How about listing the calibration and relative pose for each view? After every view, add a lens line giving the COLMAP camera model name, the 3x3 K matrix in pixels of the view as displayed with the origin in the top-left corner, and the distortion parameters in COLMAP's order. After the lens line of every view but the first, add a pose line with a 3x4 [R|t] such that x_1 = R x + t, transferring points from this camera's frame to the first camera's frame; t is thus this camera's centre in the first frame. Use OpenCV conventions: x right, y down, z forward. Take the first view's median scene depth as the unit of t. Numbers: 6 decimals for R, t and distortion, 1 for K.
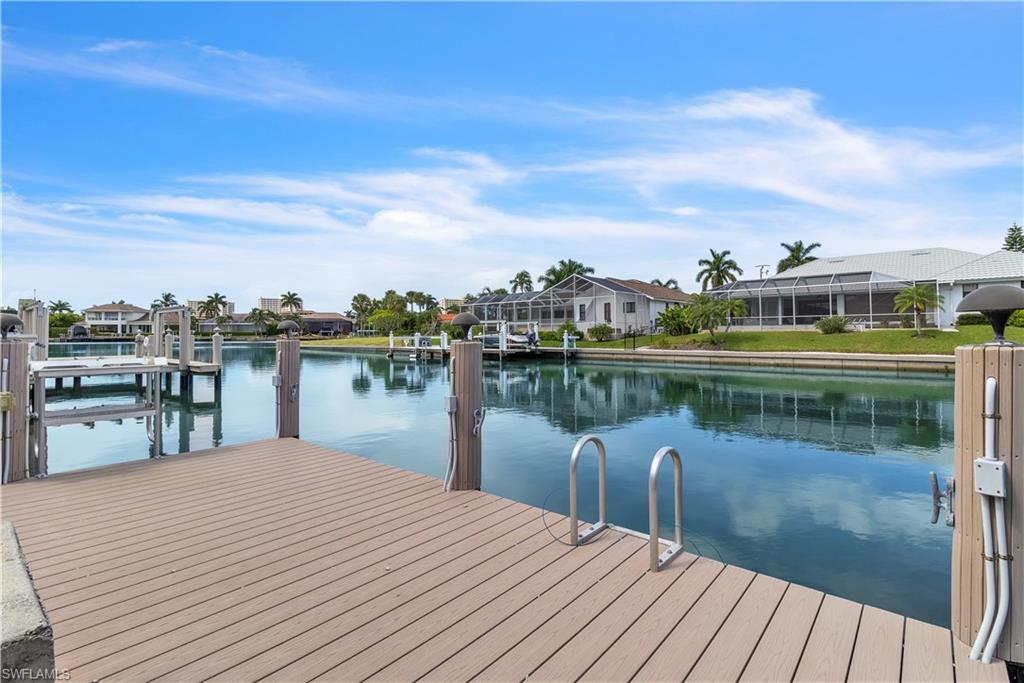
lens RADIAL K [[491.2, 0, 512.0], [0, 491.2, 341.5], [0, 0, 1]] dist [-0.001792, 0.000170]
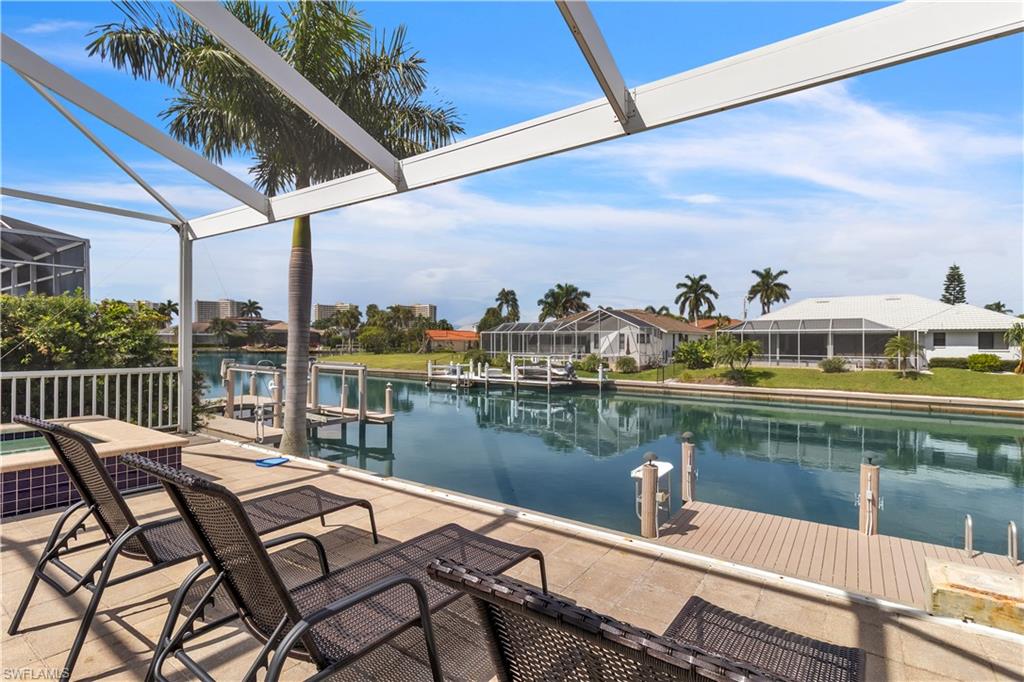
lens RADIAL K [[520.1, 0, 512.0], [0, 520.1, 341.0], [0, 0, 1]] dist [-0.001553, -0.000322]
pose [[0.993299, 0.017037, 0.114307, -0.218857], [-0.015628, 0.999791, -0.013205, -0.055406], [-0.114508, 0.011330, 0.993358, -0.125207]]
